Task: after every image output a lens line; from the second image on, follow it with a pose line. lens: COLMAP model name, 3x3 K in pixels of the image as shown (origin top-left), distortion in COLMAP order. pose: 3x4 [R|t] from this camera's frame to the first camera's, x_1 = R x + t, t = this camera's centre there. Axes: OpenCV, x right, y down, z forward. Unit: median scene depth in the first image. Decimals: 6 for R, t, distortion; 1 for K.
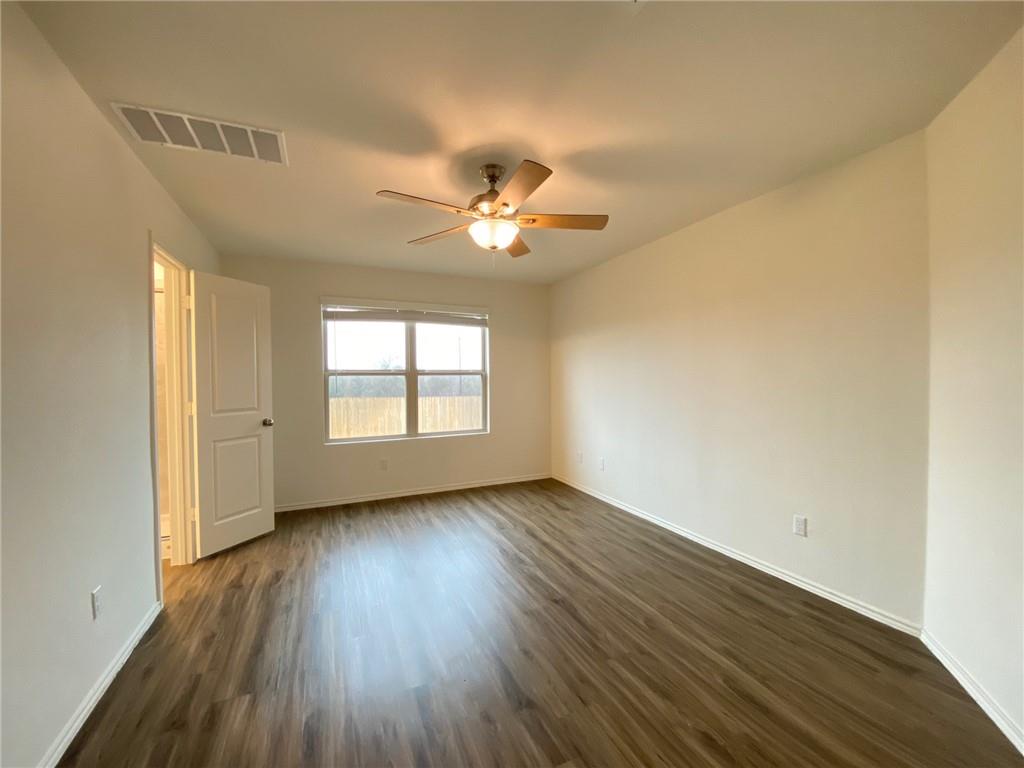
lens RADIAL K [[412.7, 0, 512.0], [0, 412.7, 384.0], [0, 0, 1]] dist [0.032988, -0.028803]
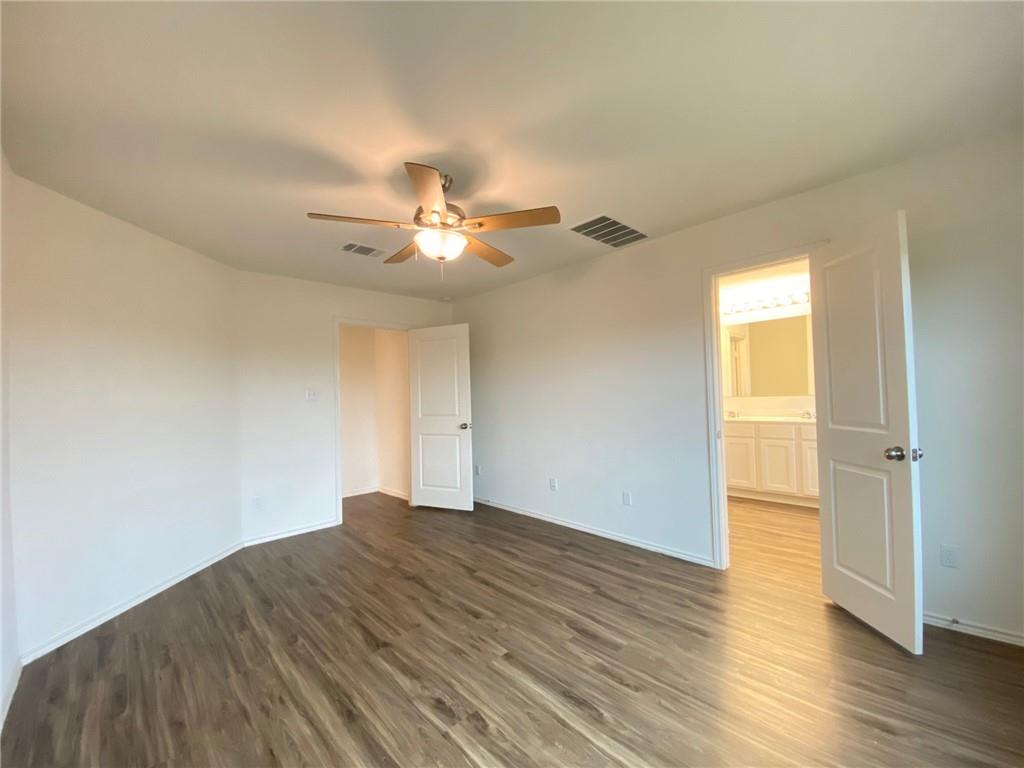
lens RADIAL K [[412.7, 0, 512.0], [0, 412.7, 384.0], [0, 0, 1]] dist [0.032988, -0.028803]
pose [[-0.942556, 0.031680, -0.332543, 0.138047], [0.036439, 0.999303, -0.008085, -0.026308], [0.332055, -0.019738, -0.943053, 2.078331]]
